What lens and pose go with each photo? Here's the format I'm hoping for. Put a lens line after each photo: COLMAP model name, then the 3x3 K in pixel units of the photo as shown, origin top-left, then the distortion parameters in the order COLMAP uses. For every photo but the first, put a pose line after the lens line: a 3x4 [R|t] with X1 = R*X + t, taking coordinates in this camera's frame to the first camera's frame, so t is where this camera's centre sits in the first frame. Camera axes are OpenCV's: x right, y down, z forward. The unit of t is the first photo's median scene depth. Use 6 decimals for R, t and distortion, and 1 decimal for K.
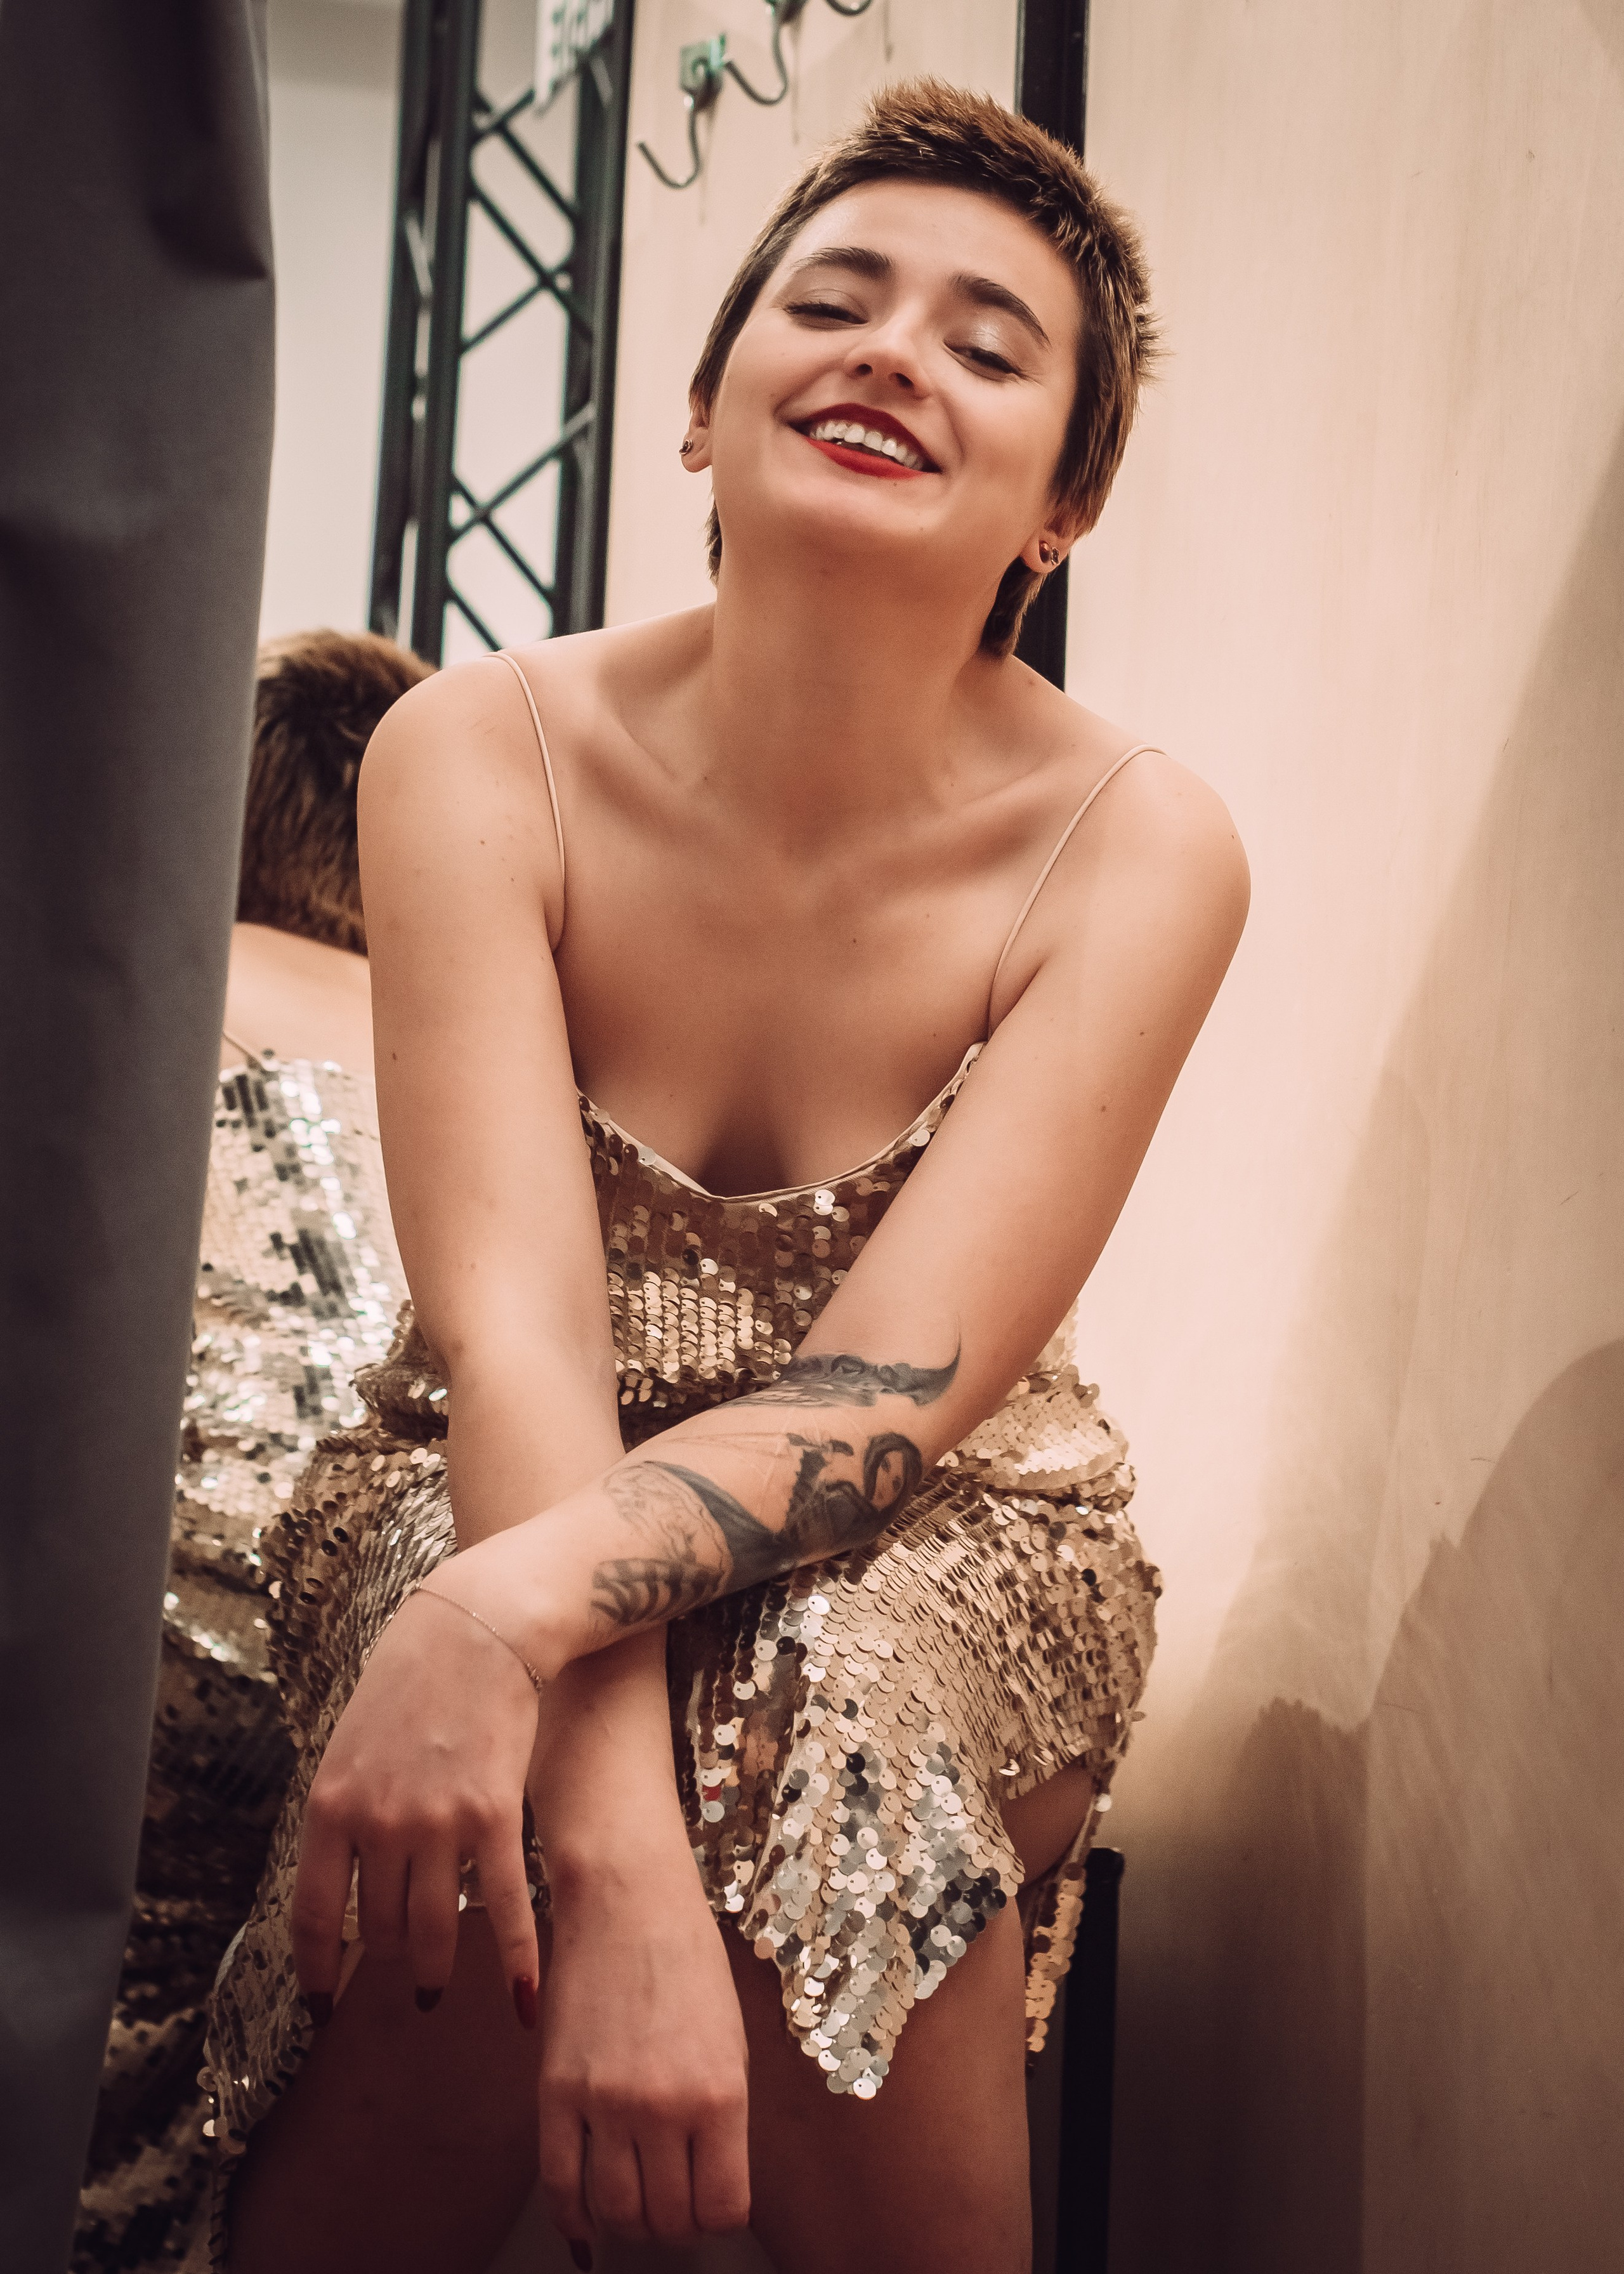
lens RADIAL K [[3356.7, 0, 812.0], [0, 3356.7, 1137.0], [0, 0, 1]] dist [-0.048846, -0.050454]
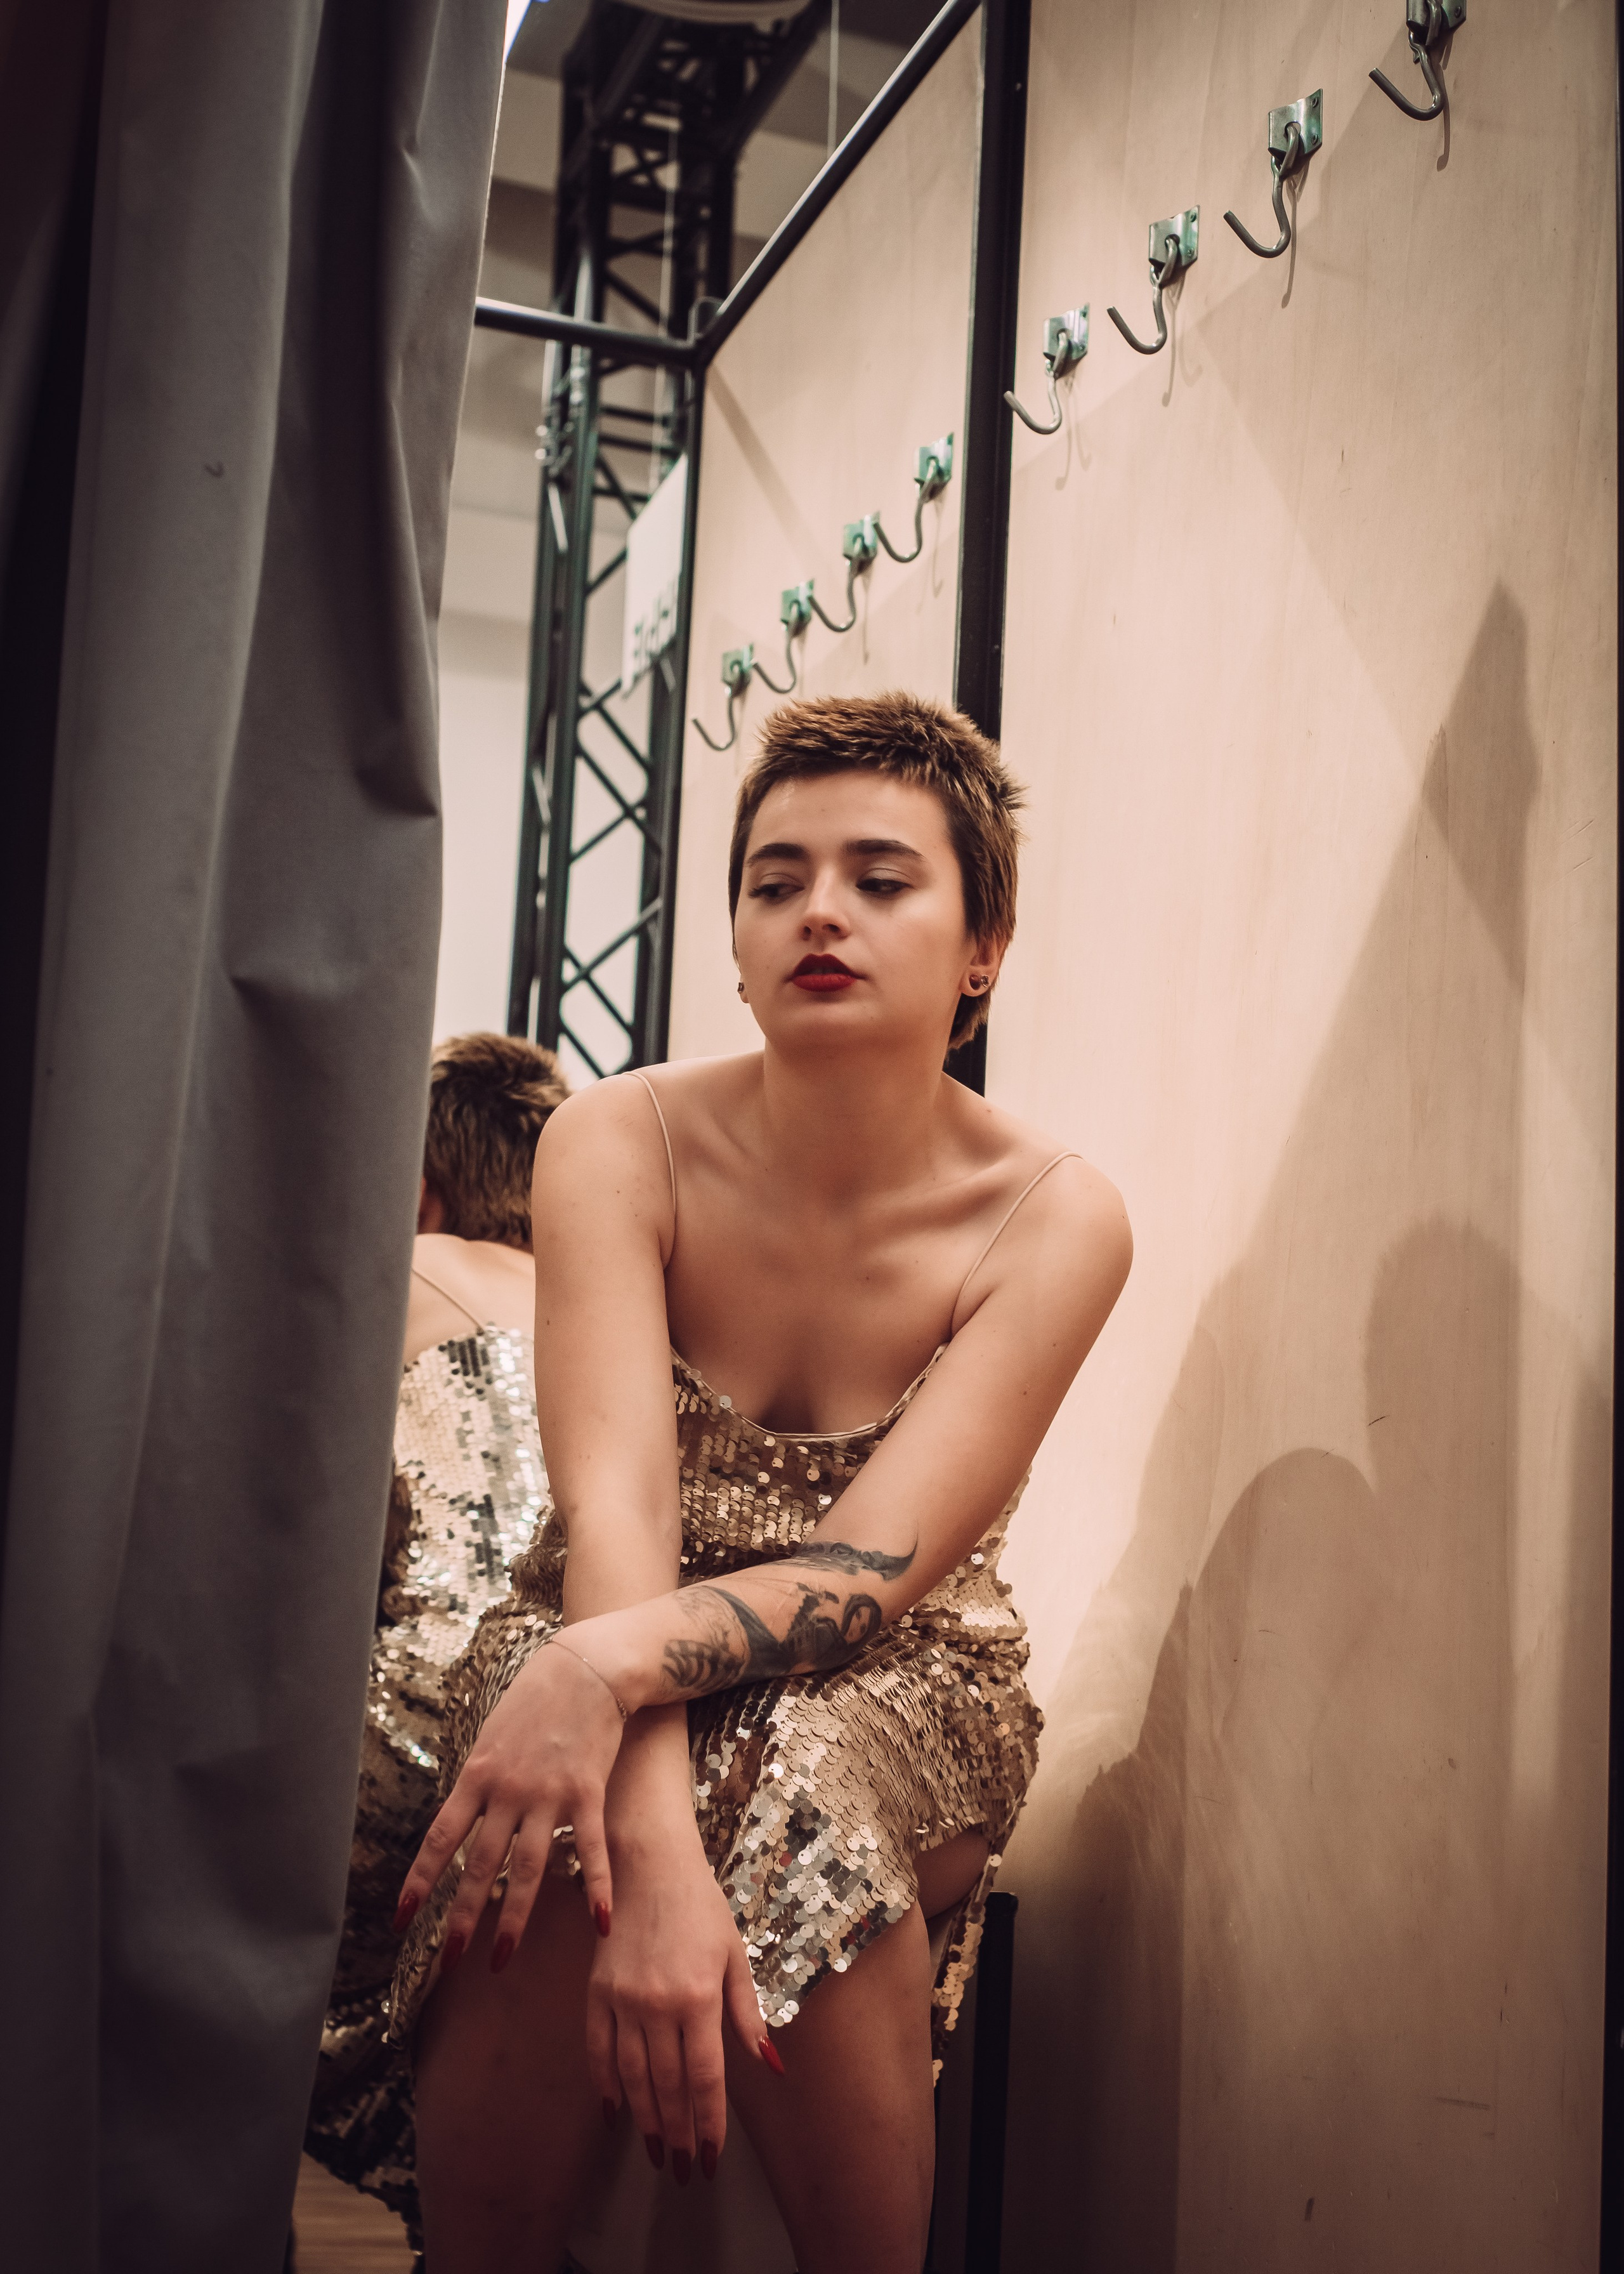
lens RADIAL K [[3356.7, 0, 812.0], [0, 3356.7, 1137.0], [0, 0, 1]] dist [-0.048846, -0.050454]
pose [[0.994357, 0.058201, -0.088700, 0.120924], [-0.065857, 0.994118, -0.085983, 0.012051], [0.083174, 0.091339, 0.992340, -0.506874]]
